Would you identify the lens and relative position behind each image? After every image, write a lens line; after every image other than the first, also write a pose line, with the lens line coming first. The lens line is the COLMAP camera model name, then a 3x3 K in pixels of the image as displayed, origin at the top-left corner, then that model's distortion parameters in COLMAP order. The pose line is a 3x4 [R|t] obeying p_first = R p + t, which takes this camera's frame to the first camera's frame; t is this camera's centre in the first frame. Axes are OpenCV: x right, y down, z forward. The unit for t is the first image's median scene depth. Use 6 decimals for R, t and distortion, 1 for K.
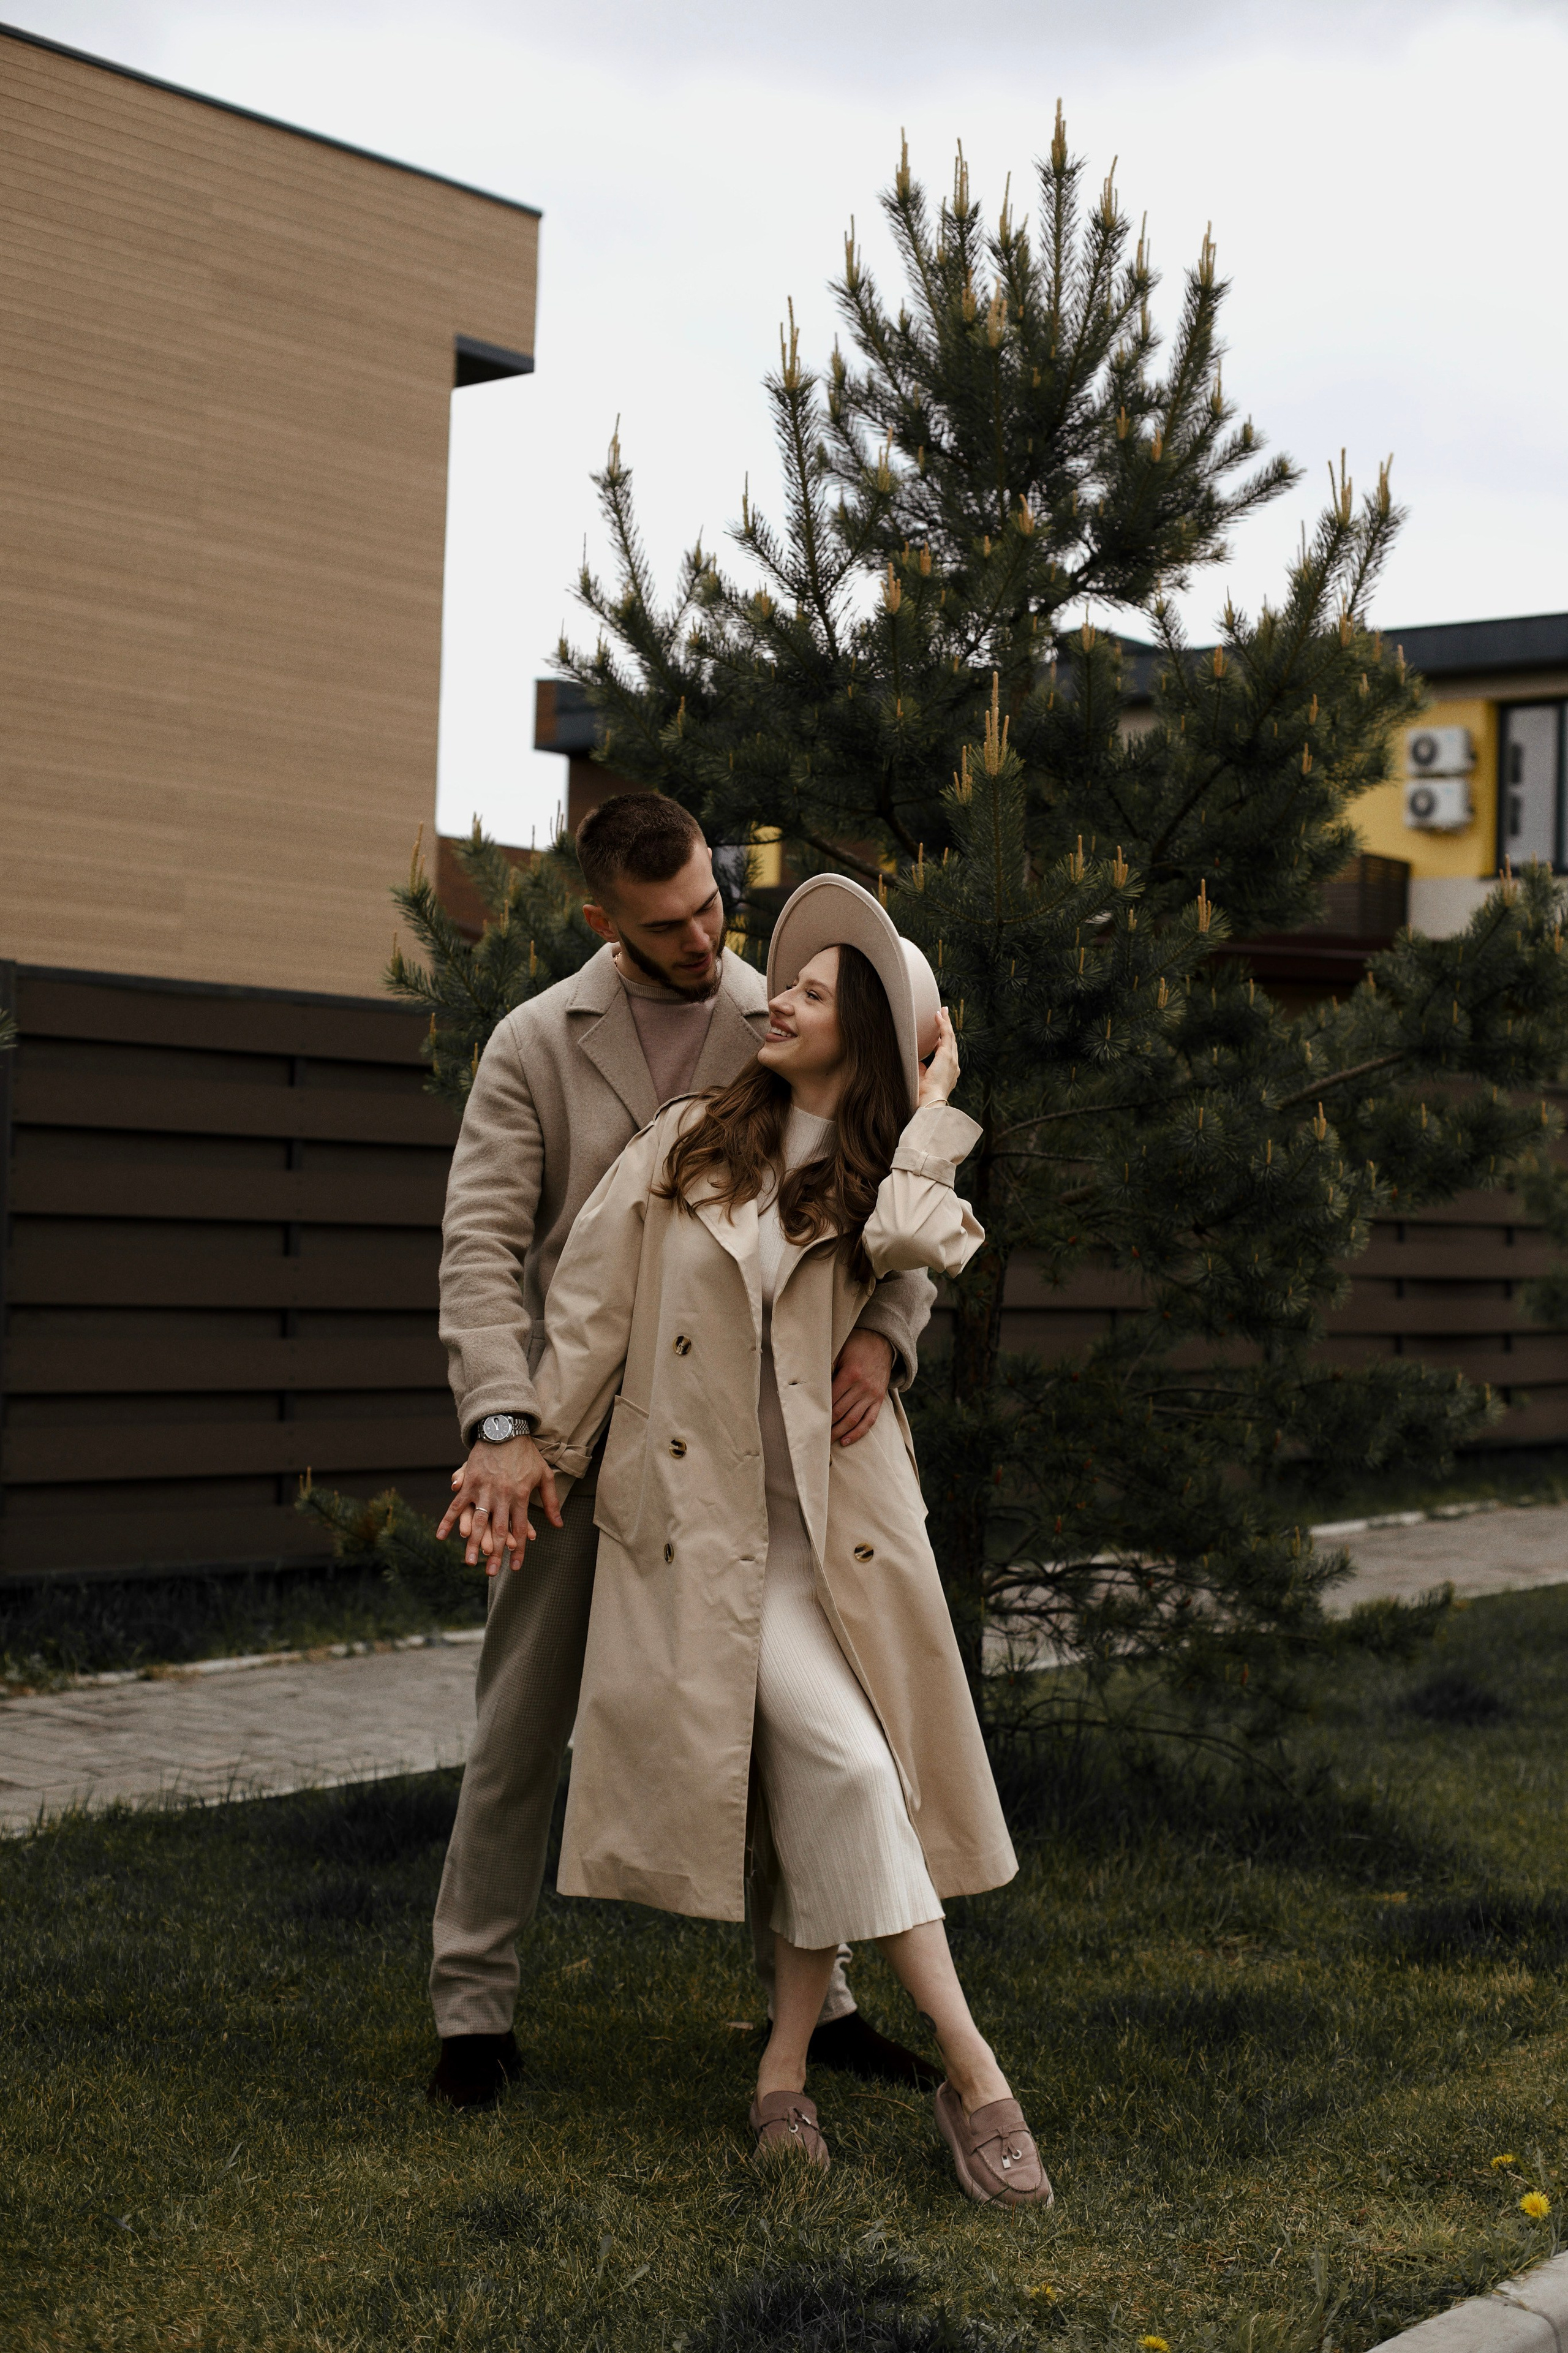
lens RADIAL K [[3468.5, 0, 834.8], [0, 3468.5, 1184.8], [0, 0, 1]] dist [-0.141774, -0.007192]
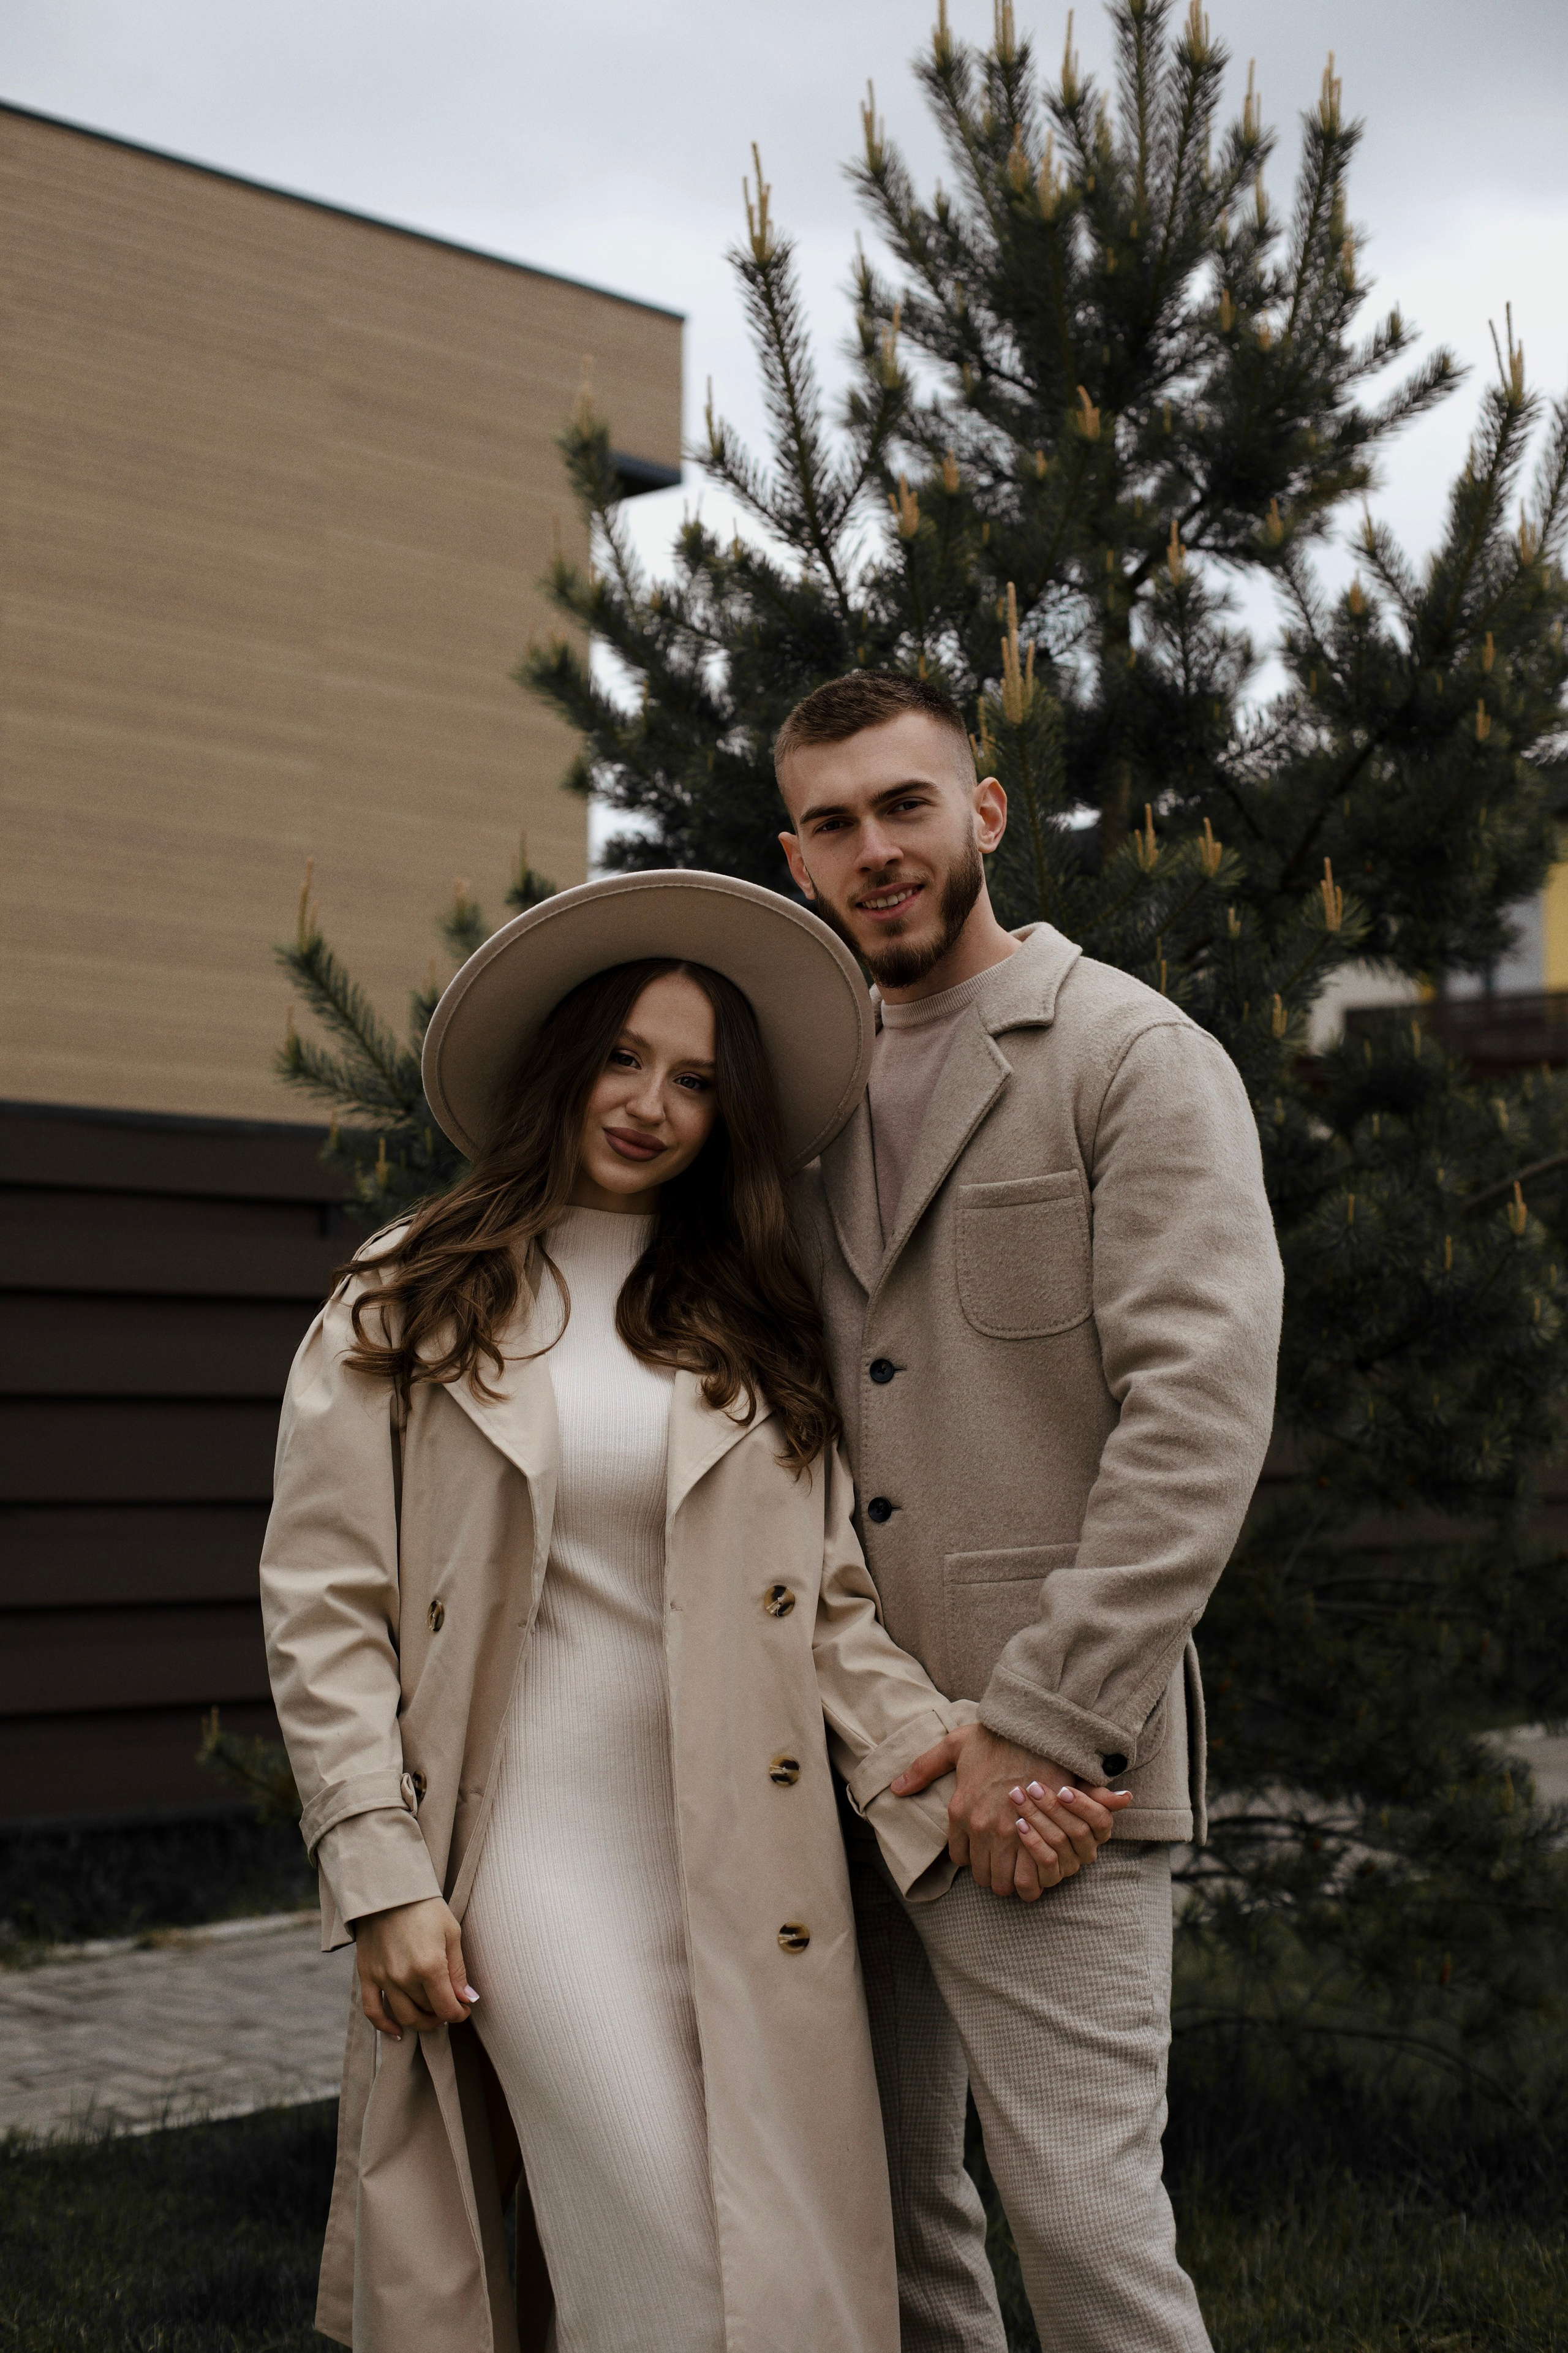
lens RADIAL K [[3378.5, 0, 784.0], [0, 3378.5, 1176.5], [0, 0, 1]] dist [-0.149530, 0.108036]
pose [[0.994751, -0.034038, -0.096495, 0.049194], [0.028602, 0.997954, -0.057174, 0.009558], [0.098244, 0.054114, 0.993690, 0.254688]]
